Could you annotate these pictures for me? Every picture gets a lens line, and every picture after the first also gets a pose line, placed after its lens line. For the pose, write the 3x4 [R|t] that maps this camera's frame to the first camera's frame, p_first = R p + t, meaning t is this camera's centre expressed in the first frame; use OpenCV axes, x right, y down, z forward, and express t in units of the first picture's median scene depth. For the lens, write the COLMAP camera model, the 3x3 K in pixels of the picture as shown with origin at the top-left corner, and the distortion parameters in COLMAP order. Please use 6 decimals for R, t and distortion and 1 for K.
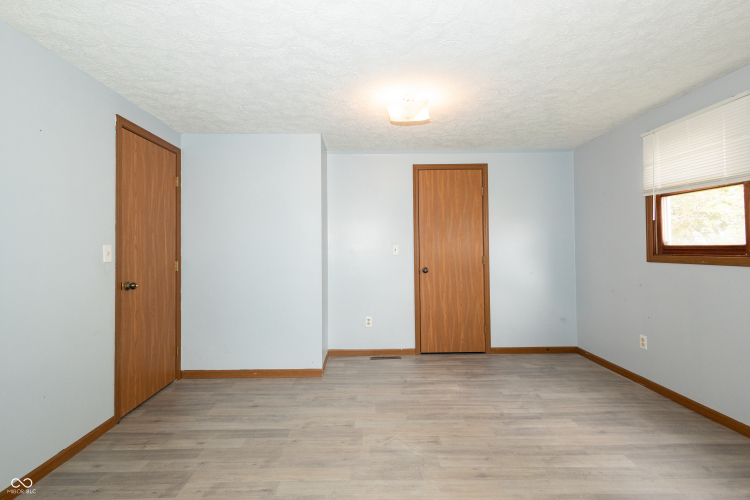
lens RADIAL K [[345.1, 0, 373.3], [0, 345.1, 248.0], [0, 0, 1]] dist [0.010232, -0.000190]
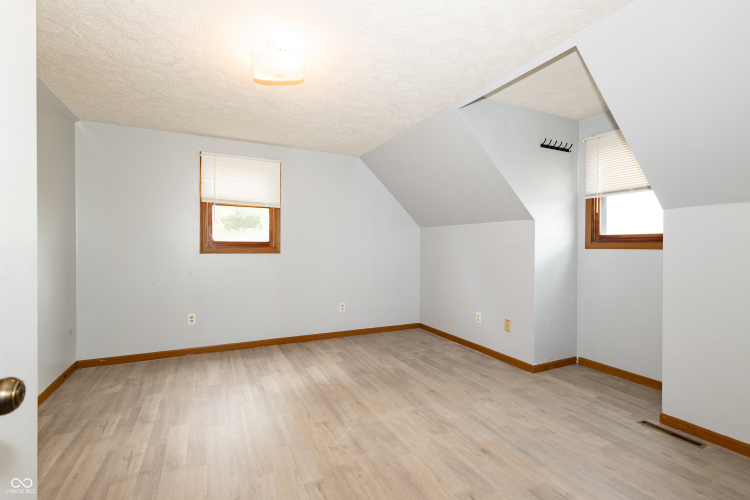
lens RADIAL K [[345.1, 0, 373.3], [0, 345.1, 248.0], [0, 0, 1]] dist [0.010232, -0.000190]
pose [[-0.435081, 0.005709, 0.900373, -0.710715], [-0.009286, 0.999898, -0.010827, 0.033445], [-0.900343, -0.013072, -0.434984, 1.138837]]
